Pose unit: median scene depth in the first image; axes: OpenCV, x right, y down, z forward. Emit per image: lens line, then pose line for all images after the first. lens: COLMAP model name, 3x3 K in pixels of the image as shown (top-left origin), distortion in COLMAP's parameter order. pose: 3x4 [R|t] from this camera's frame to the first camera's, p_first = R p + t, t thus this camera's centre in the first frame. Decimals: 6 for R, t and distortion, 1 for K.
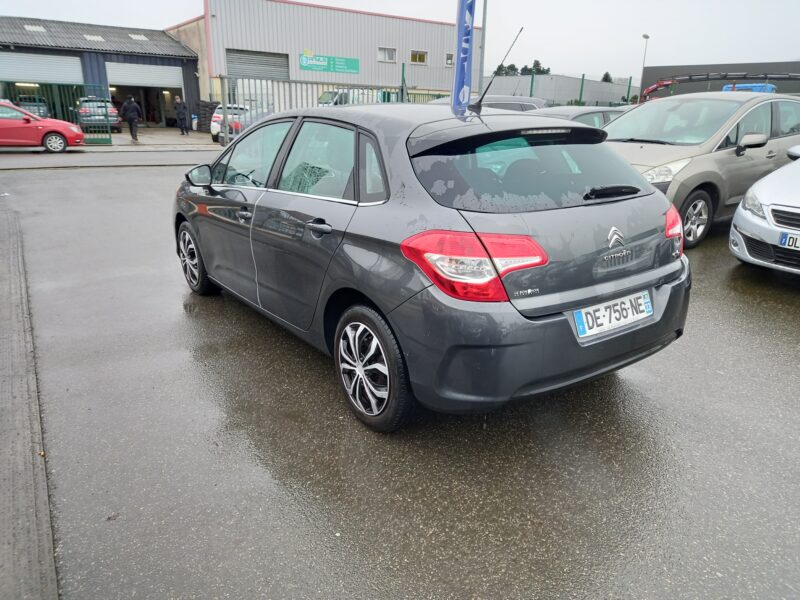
lens RADIAL K [[571.8, 0, 400.7], [0, 571.8, 302.6], [0, 0, 1]] dist [0.062011, -0.039657]
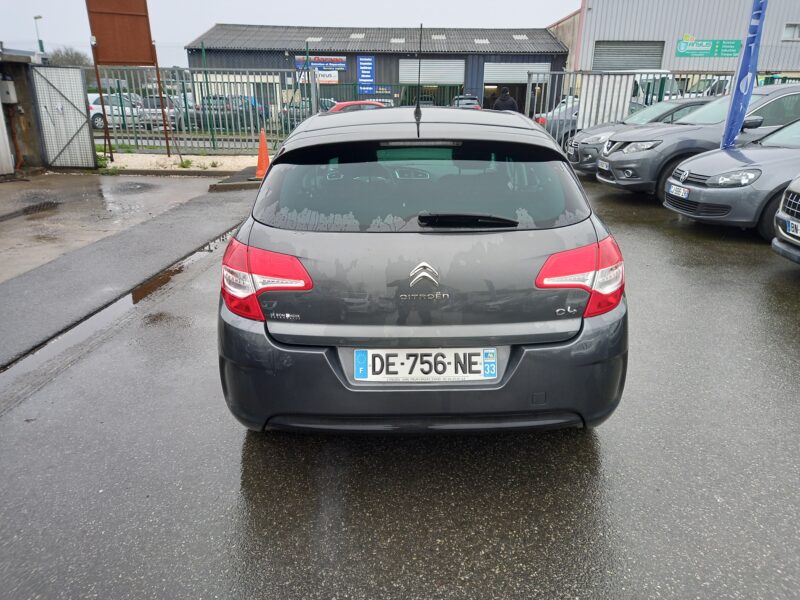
lens RADIAL K [[571.8, 0, 403.9], [0, 571.8, 299.0], [0, 0, 1]] dist [0.062011, -0.039657]
pose [[0.819359, 0.176101, -0.545563, 0.224985], [-0.173031, 0.983236, 0.057508, -0.033763], [0.546545, 0.047279, 0.836094, 0.082214]]
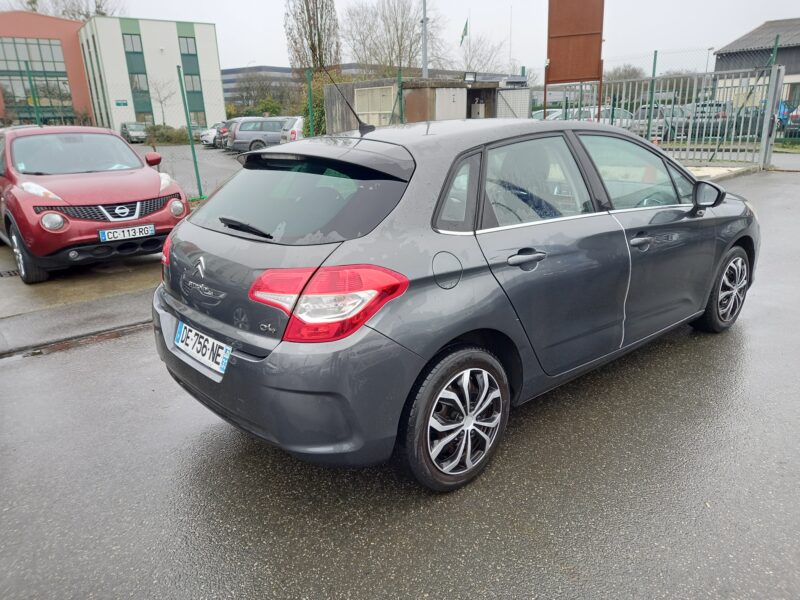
lens RADIAL K [[571.8, 0, 404.3], [0, 571.8, 300.3], [0, 0, 1]] dist [0.062011, -0.039657]
pose [[0.119648, 0.281084, -0.952195, 0.377272], [-0.280201, 0.929656, 0.239222, -0.108786], [0.952456, 0.238183, 0.189992, 0.323048]]
